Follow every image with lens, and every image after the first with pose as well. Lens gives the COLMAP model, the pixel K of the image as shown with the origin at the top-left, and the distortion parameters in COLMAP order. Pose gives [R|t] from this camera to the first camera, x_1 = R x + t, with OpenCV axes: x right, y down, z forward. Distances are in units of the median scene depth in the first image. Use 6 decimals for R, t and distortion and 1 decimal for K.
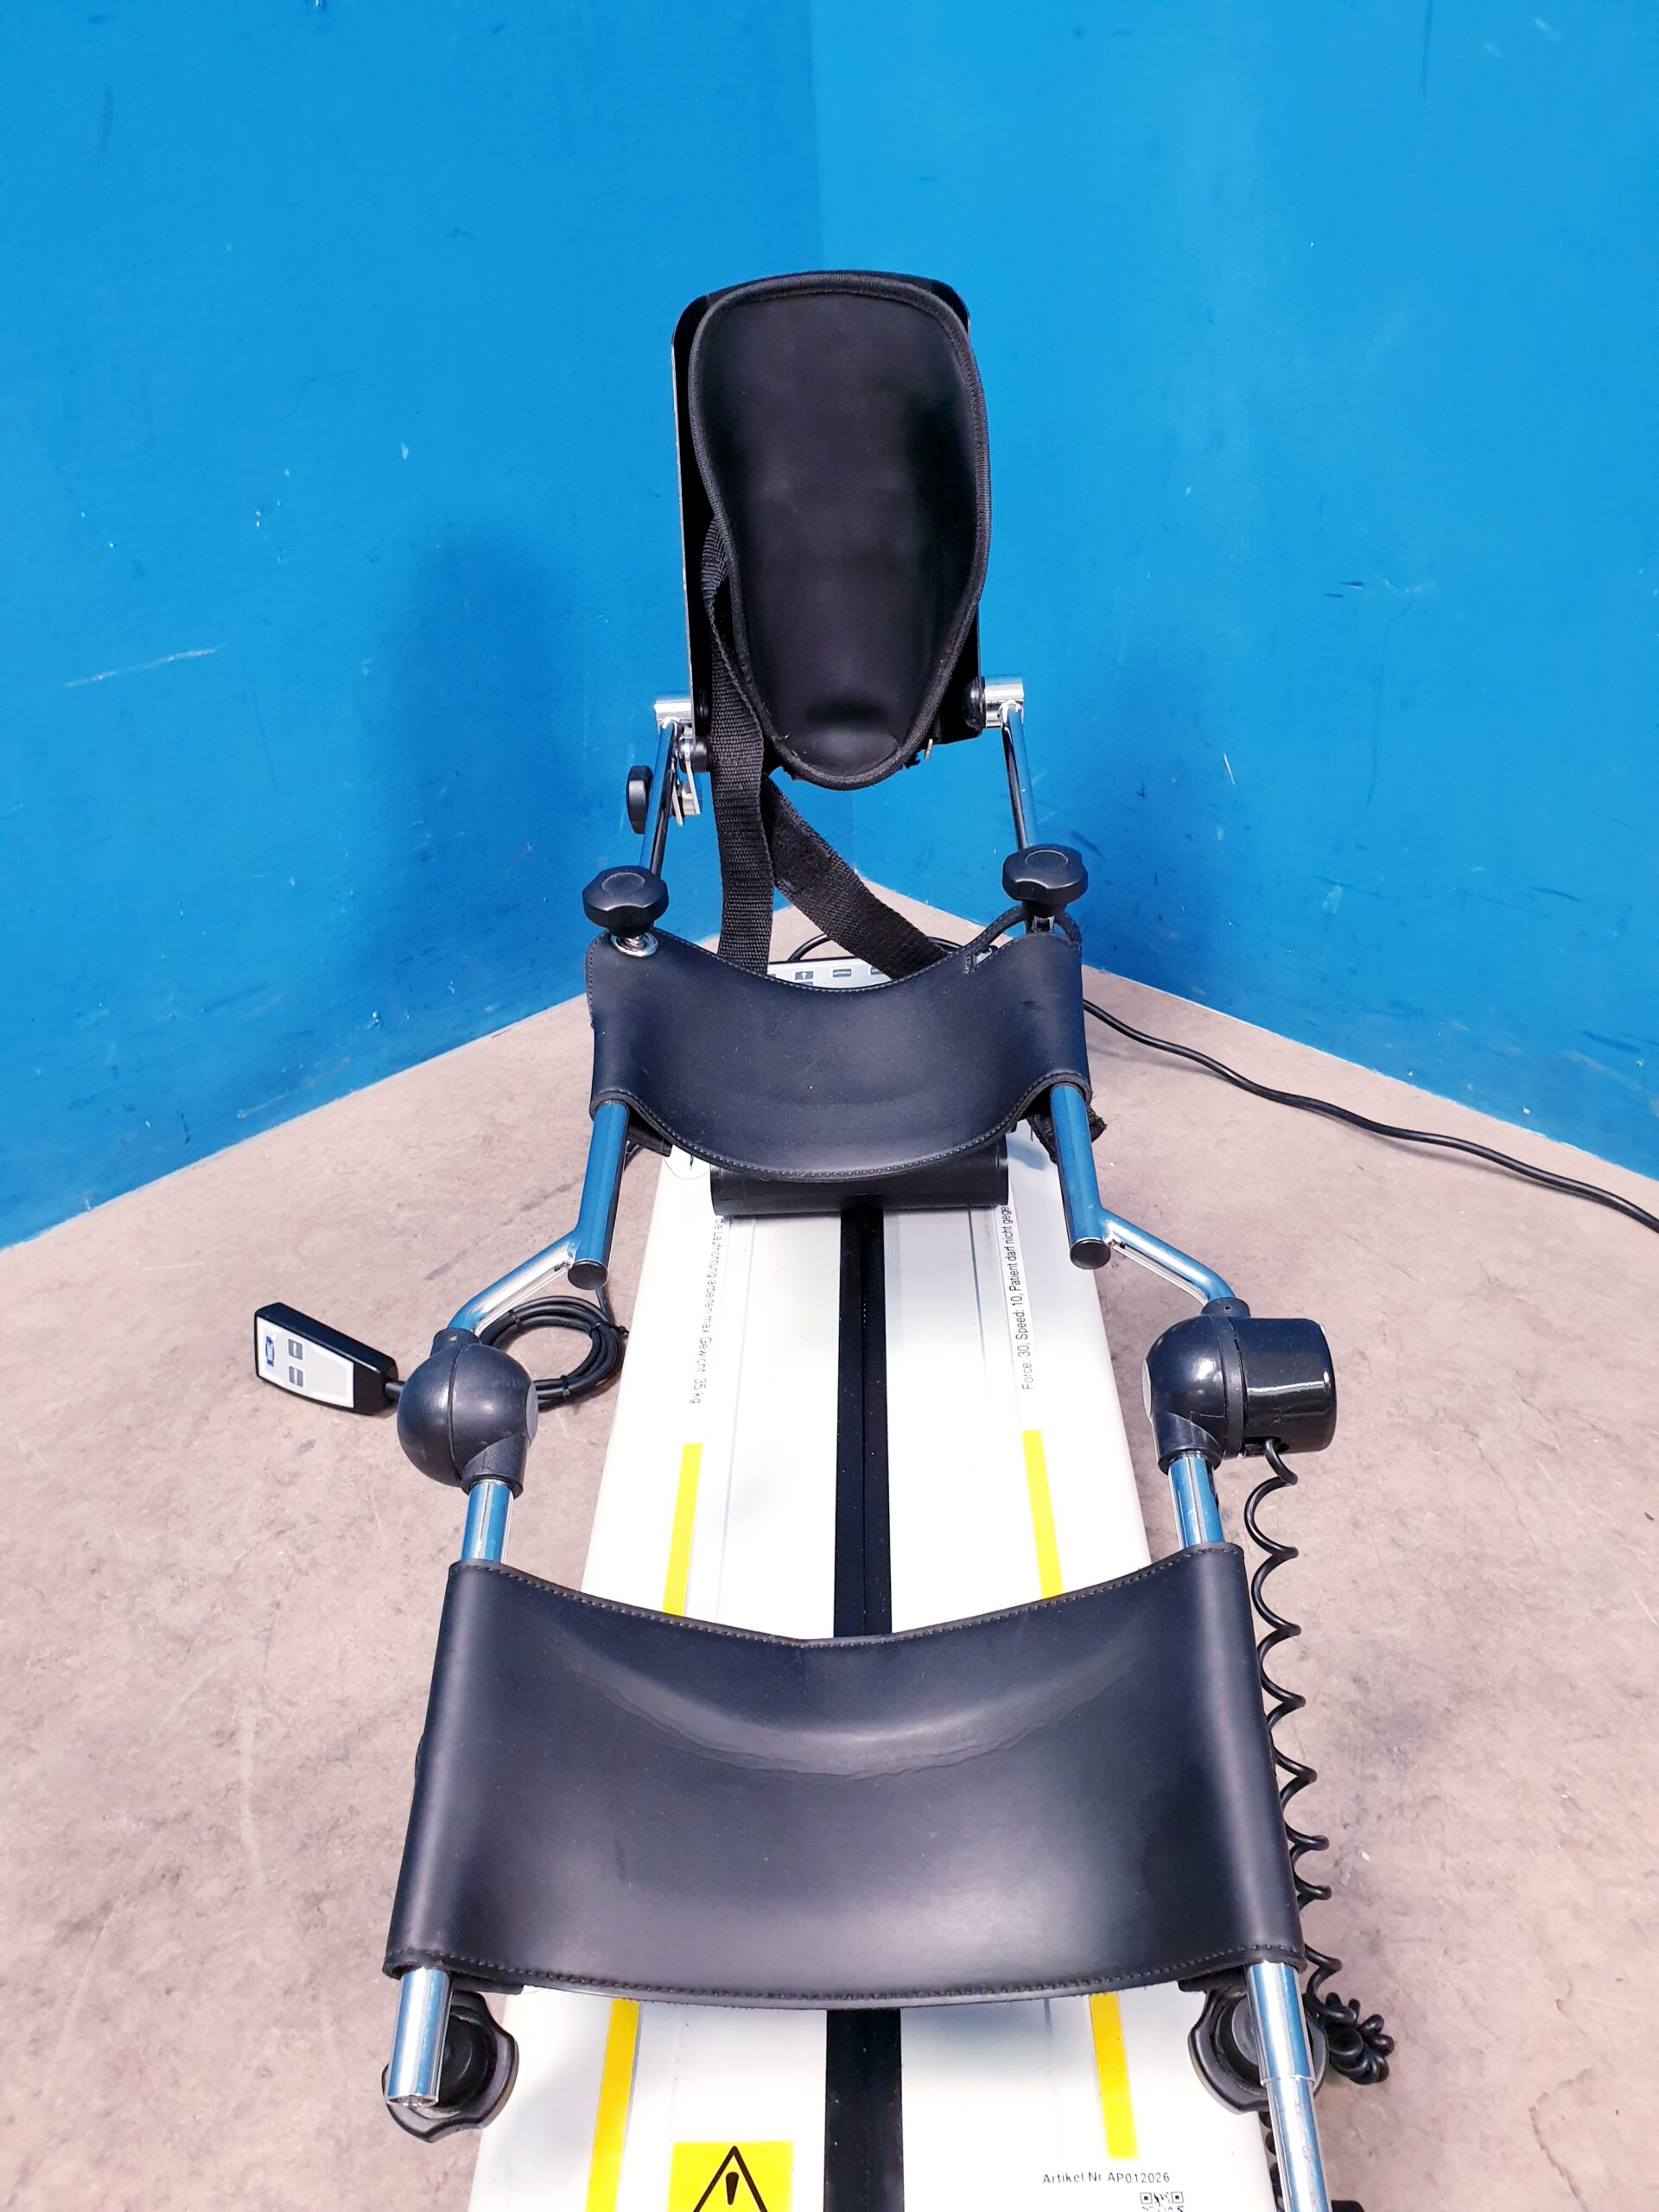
lens RADIAL K [[1726.1, 0, 831.6], [0, 1726.1, 1099.4], [0, 0, 1]] dist [-0.033473, 0.057467]
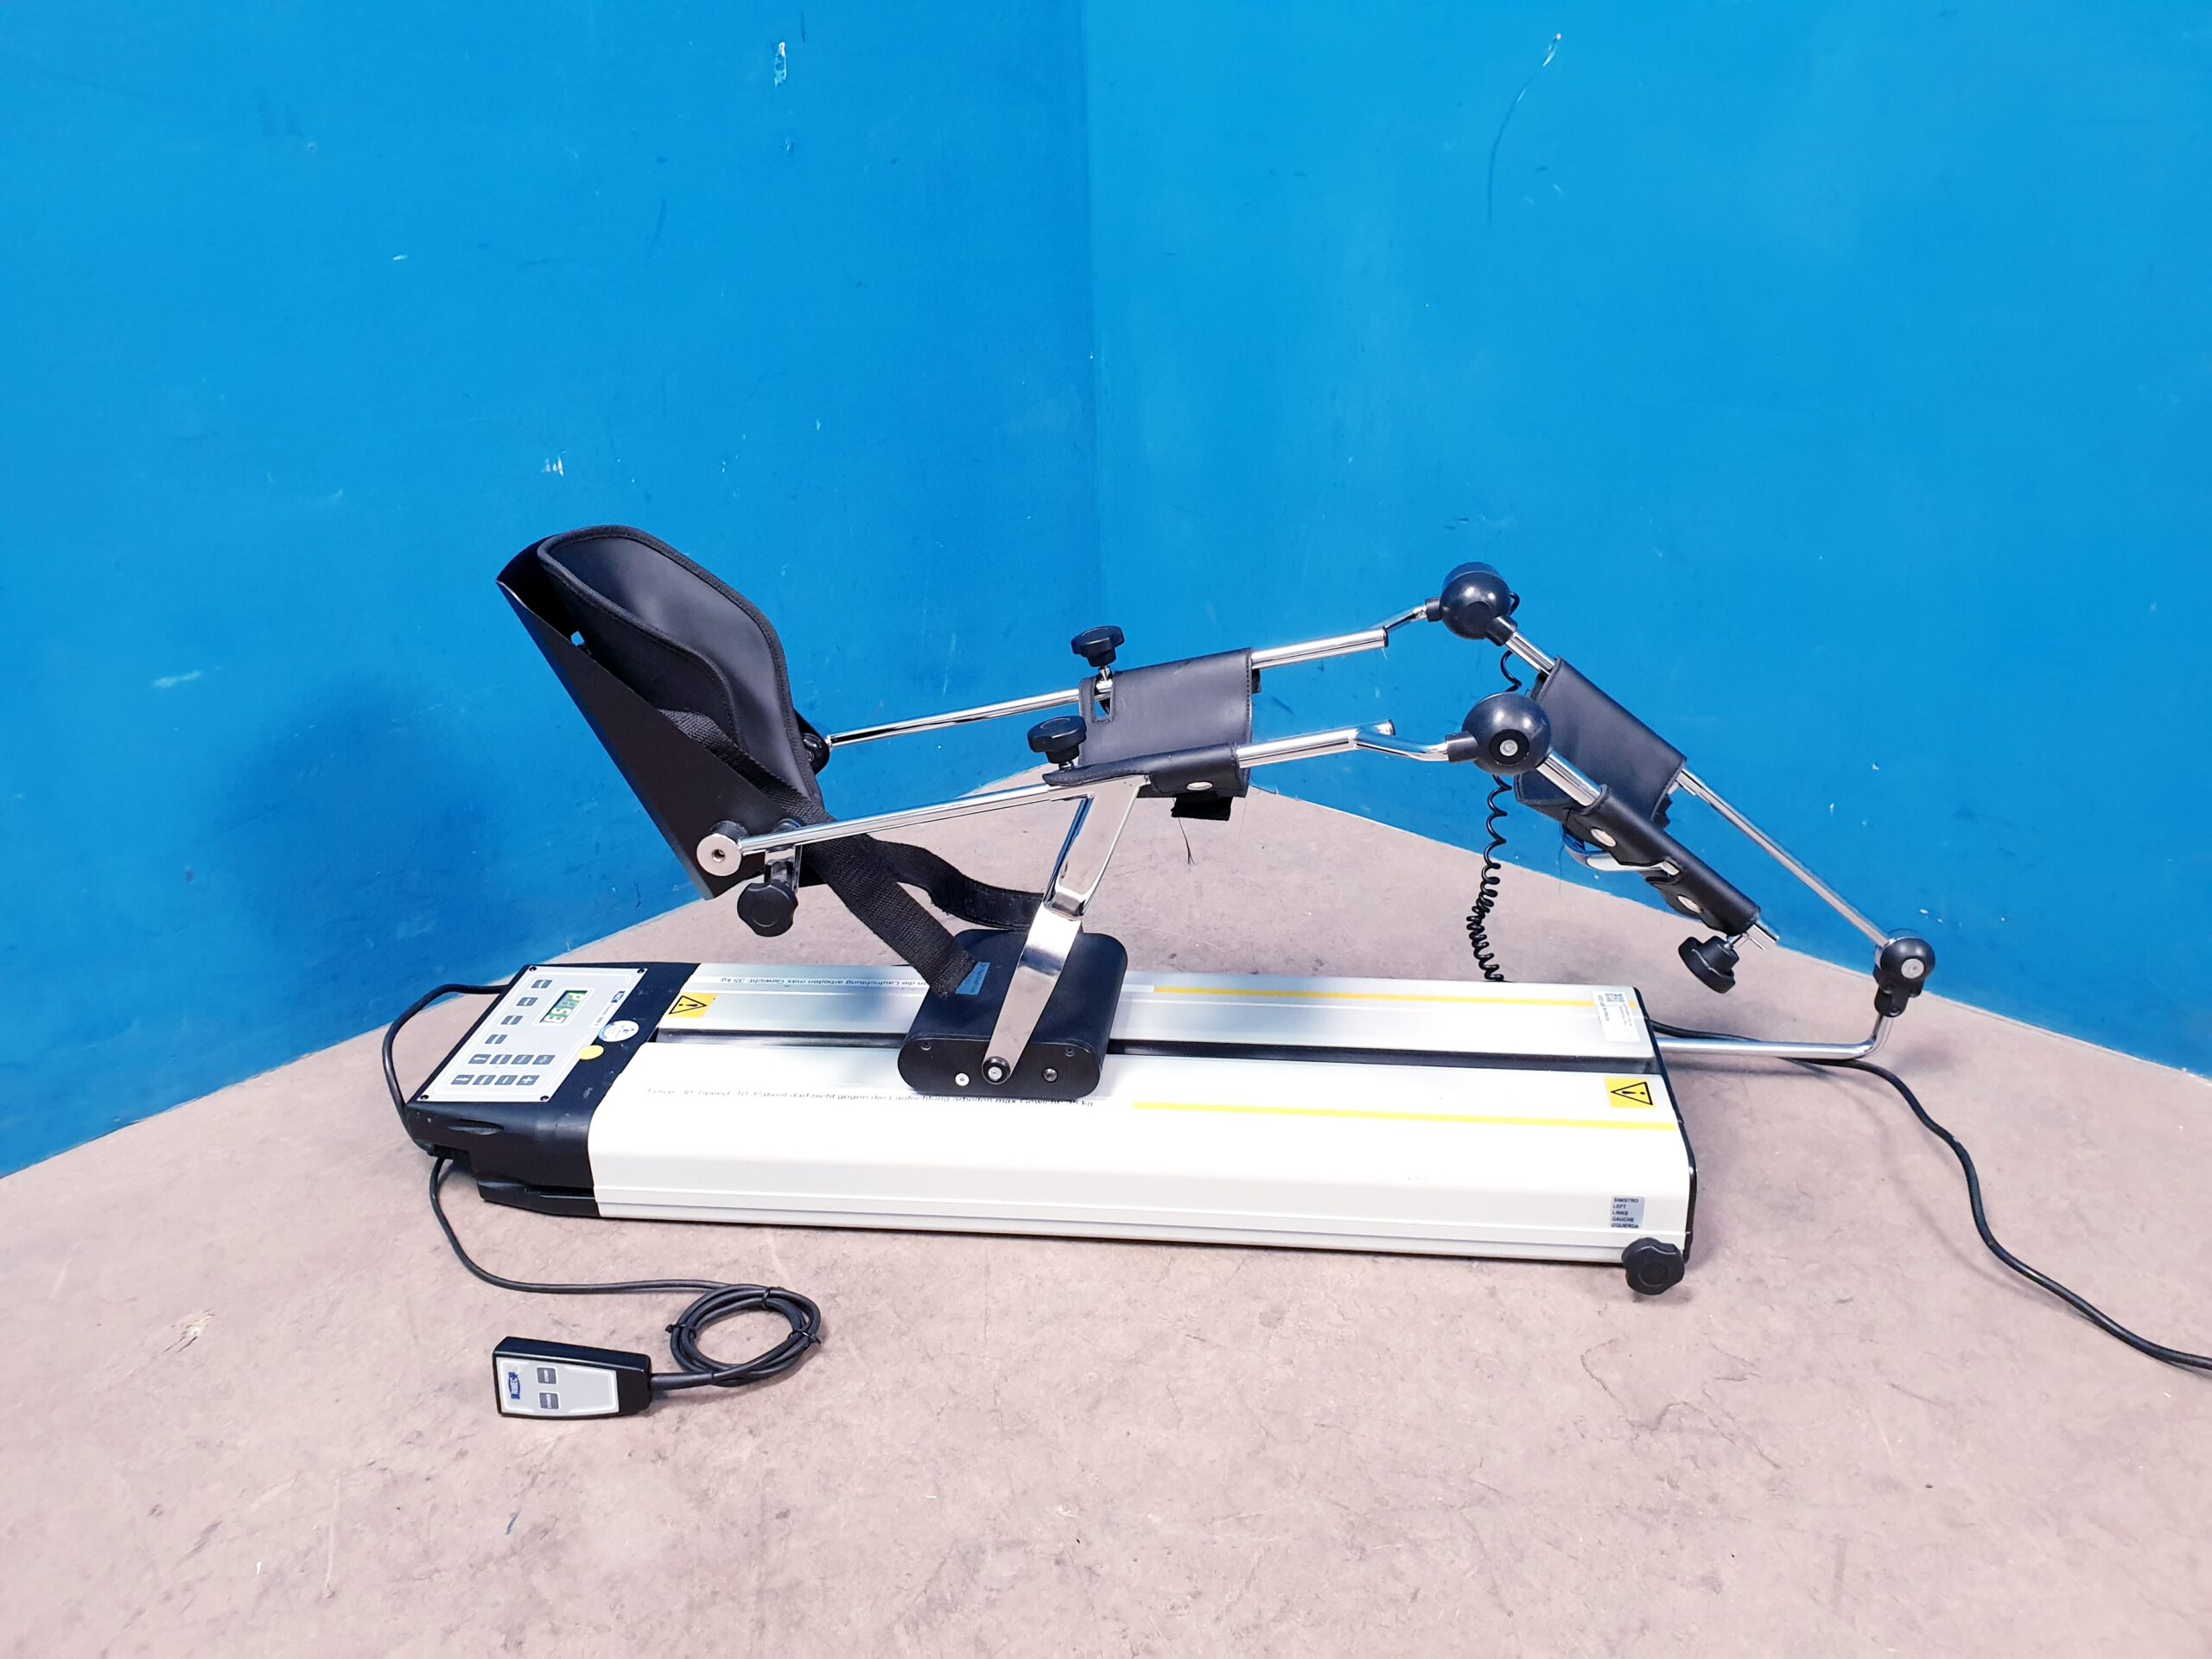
lens RADIAL K [[1709.4, 0, 1087.7], [0, 1709.4, 806.3], [0, 0, 1]] dist [-0.034505, 0.091699]
pose [[0.998706, 0.004181, 0.050679, -0.123396], [0.003465, 0.988701, -0.149862, 0.215385], [-0.050733, 0.149844, 0.987407, -0.525134]]
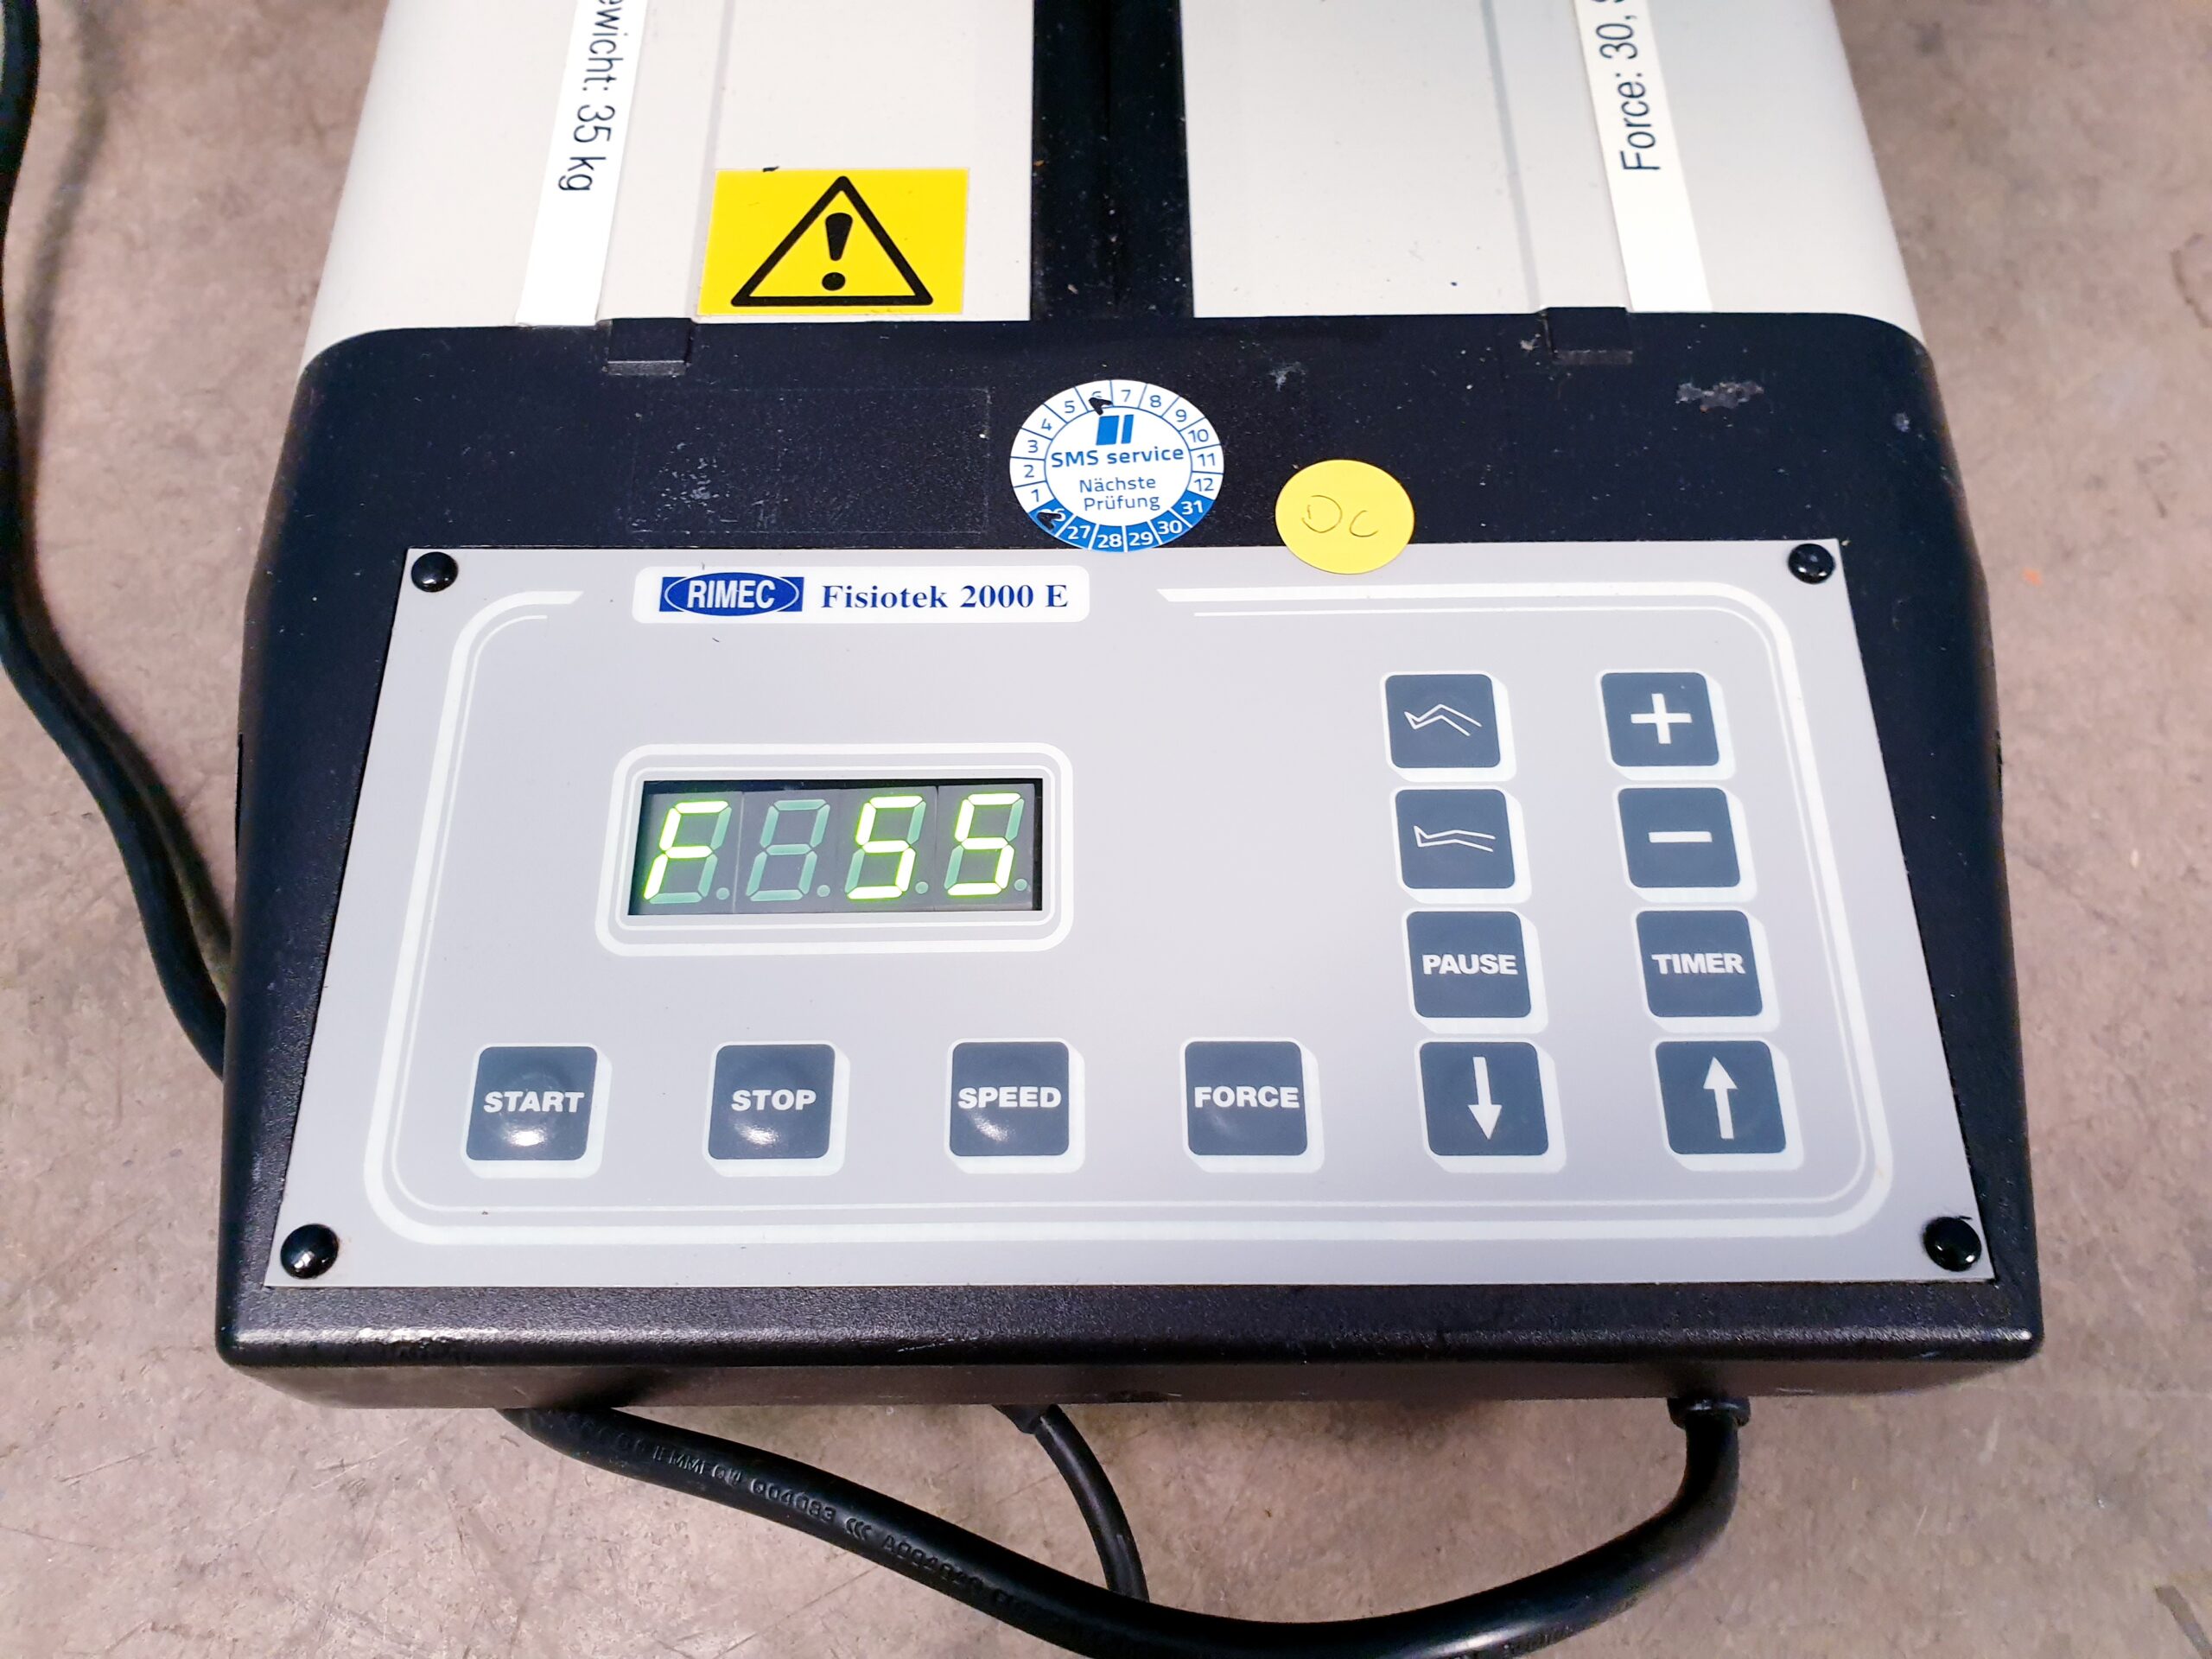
lens RADIAL K [[1710.8, 0, 1079.6], [0, 1710.8, 830.6], [0, 0, 1]] dist [0.005588, 0.003169]
pose [[0.998316, 0.032984, 0.047722, 0.009031], [-0.053659, 0.837661, 0.543548, 0.326765], [-0.022047, -0.545193, 0.838020, 0.295402]]
